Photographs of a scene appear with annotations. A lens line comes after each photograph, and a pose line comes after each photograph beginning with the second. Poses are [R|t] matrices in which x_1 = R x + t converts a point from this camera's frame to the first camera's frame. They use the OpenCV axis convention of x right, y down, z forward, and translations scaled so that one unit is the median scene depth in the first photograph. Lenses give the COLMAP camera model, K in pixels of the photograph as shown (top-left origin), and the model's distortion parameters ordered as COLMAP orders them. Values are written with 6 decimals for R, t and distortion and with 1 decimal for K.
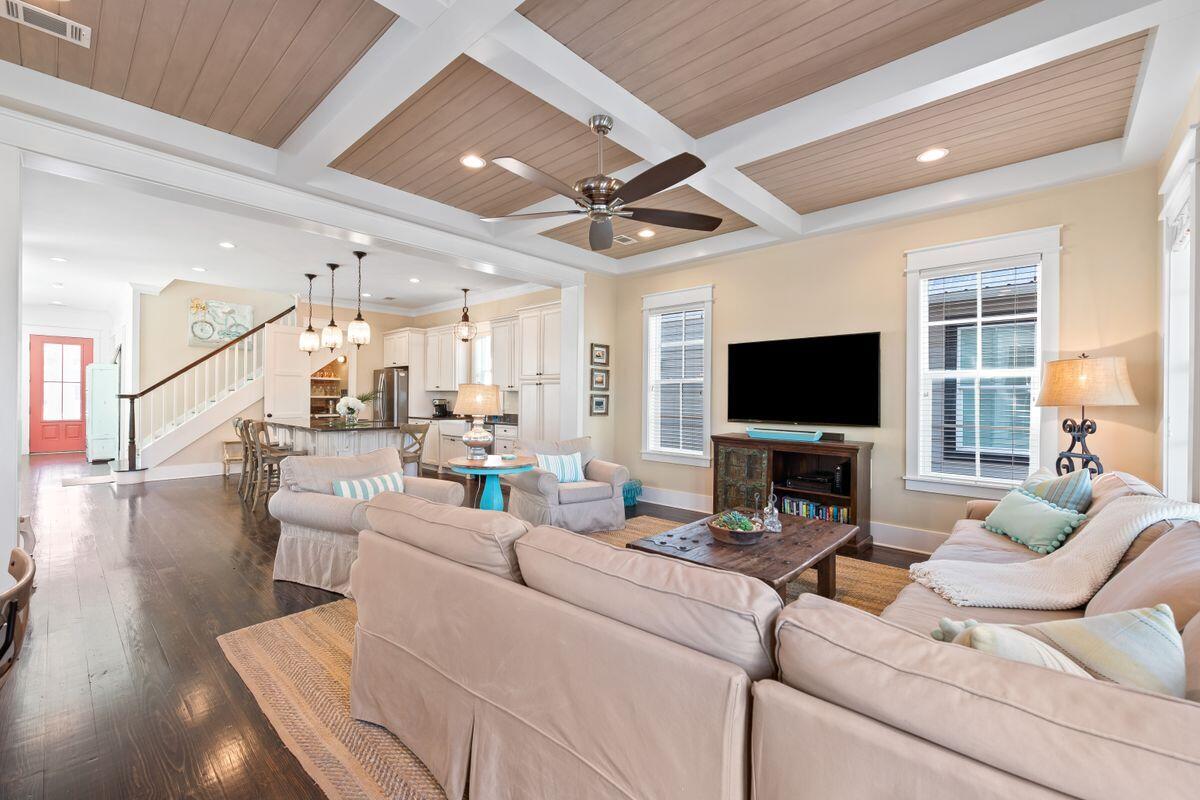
lens RADIAL K [[496.4, 0, 595.2], [0, 496.4, 400.7], [0, 0, 1]] dist [0.003586, 0.000137]
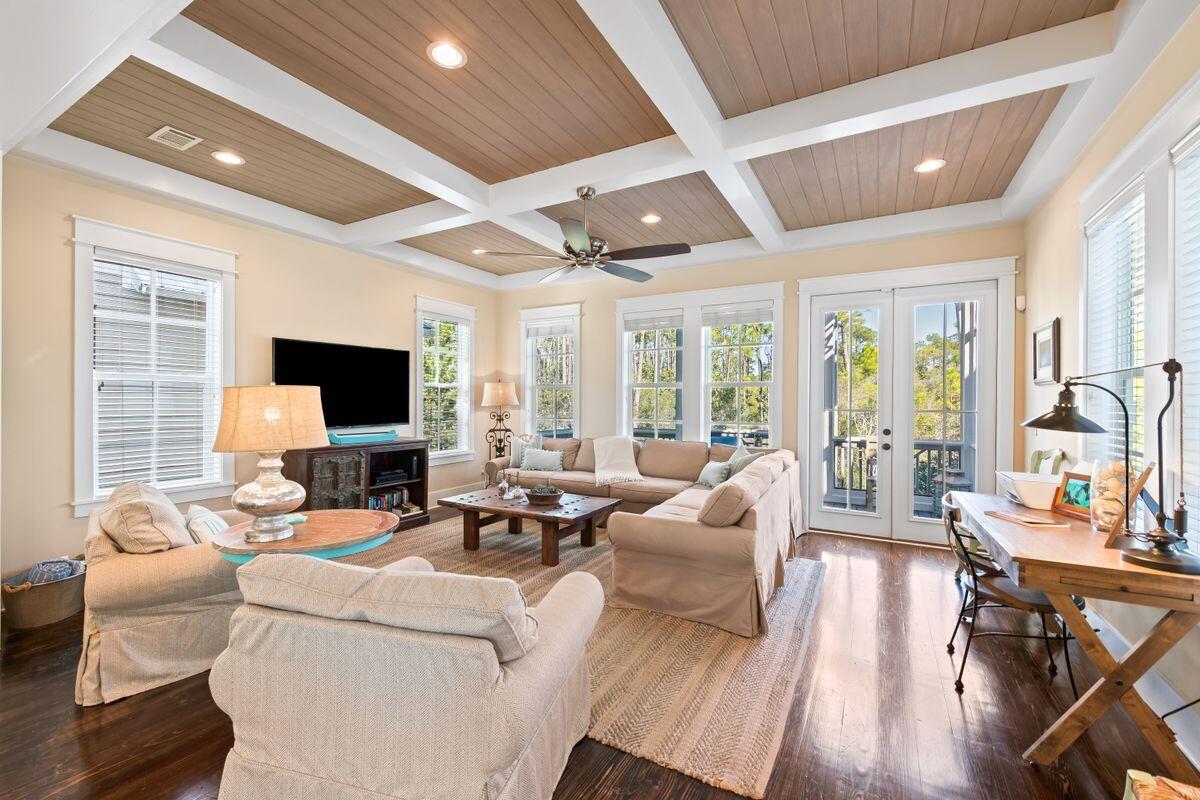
lens RADIAL K [[496.4, 0, 595.5], [0, 496.4, 397.8], [0, 0, 1]] dist [0.003586, 0.000137]
pose [[-0.226718, 0.000624, 0.973960, -0.728205], [0.007130, 0.999974, 0.001019, -0.012249], [-0.973934, 0.007175, -0.226717, 0.742562]]
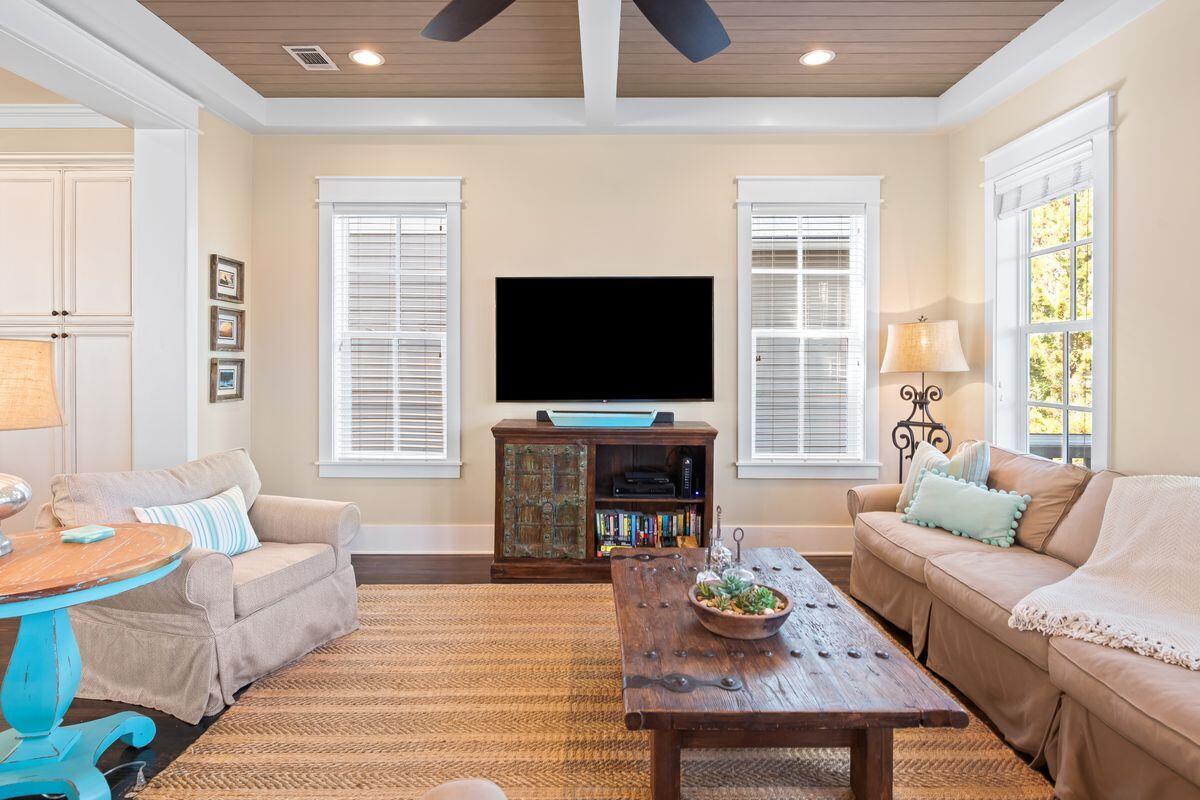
lens RADIAL K [[639.6, 0, 594.0], [0, 639.6, 358.5], [0, 0, 1]] dist [0.007217, 0.000546]
pose [[0.737504, -0.009046, 0.675283, -0.205206], [0.008407, 0.999956, 0.004213, -0.016309], [-0.675291, 0.002570, 0.737547, 0.361567]]
